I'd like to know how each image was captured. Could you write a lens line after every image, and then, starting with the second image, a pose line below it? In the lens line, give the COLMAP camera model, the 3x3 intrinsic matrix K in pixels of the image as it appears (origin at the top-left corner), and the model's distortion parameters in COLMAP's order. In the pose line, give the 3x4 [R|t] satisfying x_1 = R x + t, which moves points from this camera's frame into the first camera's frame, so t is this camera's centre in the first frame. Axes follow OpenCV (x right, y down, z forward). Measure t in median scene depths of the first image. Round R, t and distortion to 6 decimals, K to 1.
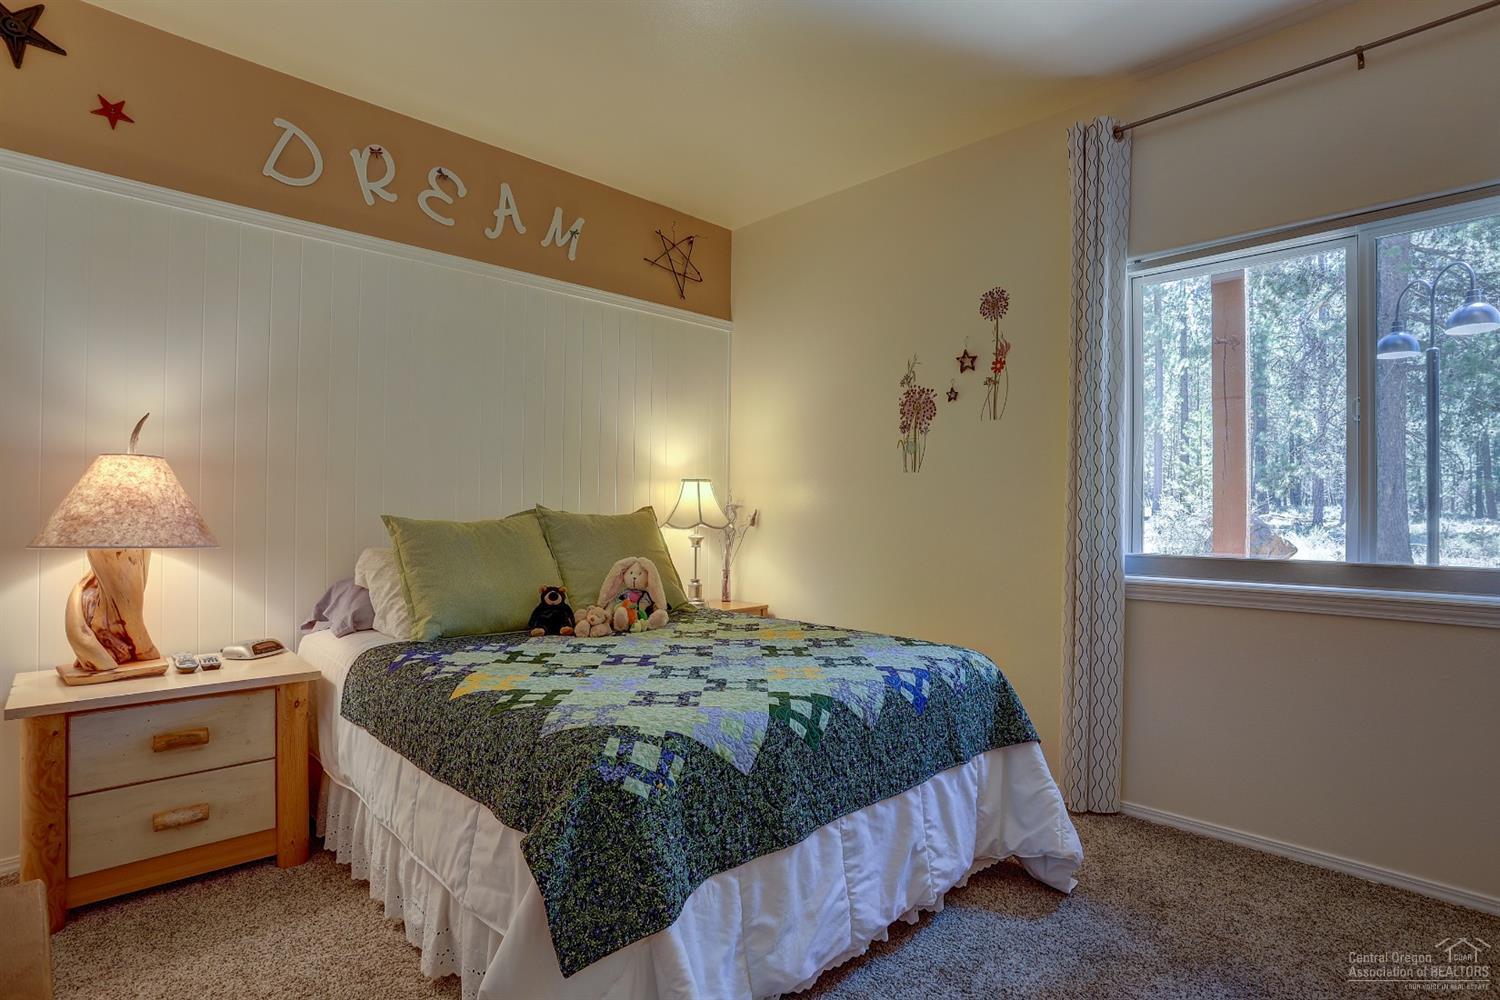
lens RADIAL K [[772.9, 0, 748.4], [0, 772.9, 501.7], [0, 0, 1]] dist [-0.065665, 0.004715]
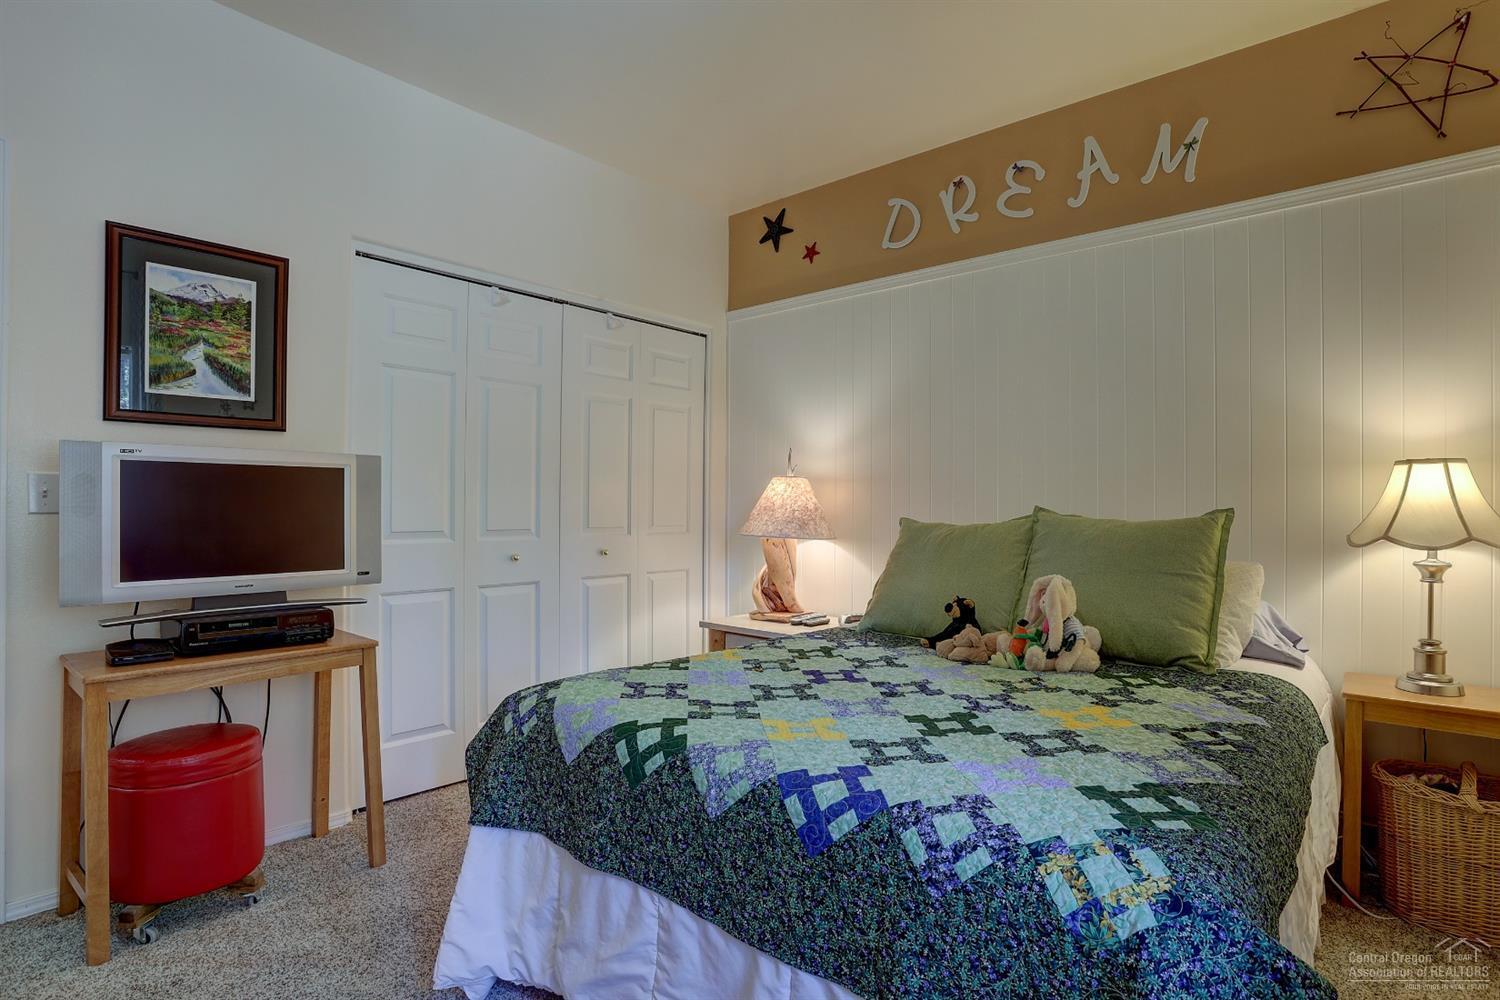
lens RADIAL K [[747.2, 0, 749.8], [0, 747.2, 500.1], [0, 0, 1]] dist [-0.036568, 0.003017]
pose [[0.067505, -0.016366, -0.997585, 0.555458], [0.005422, 0.999857, -0.016036, 0.007873], [0.997704, -0.004326, 0.067584, 0.638936]]
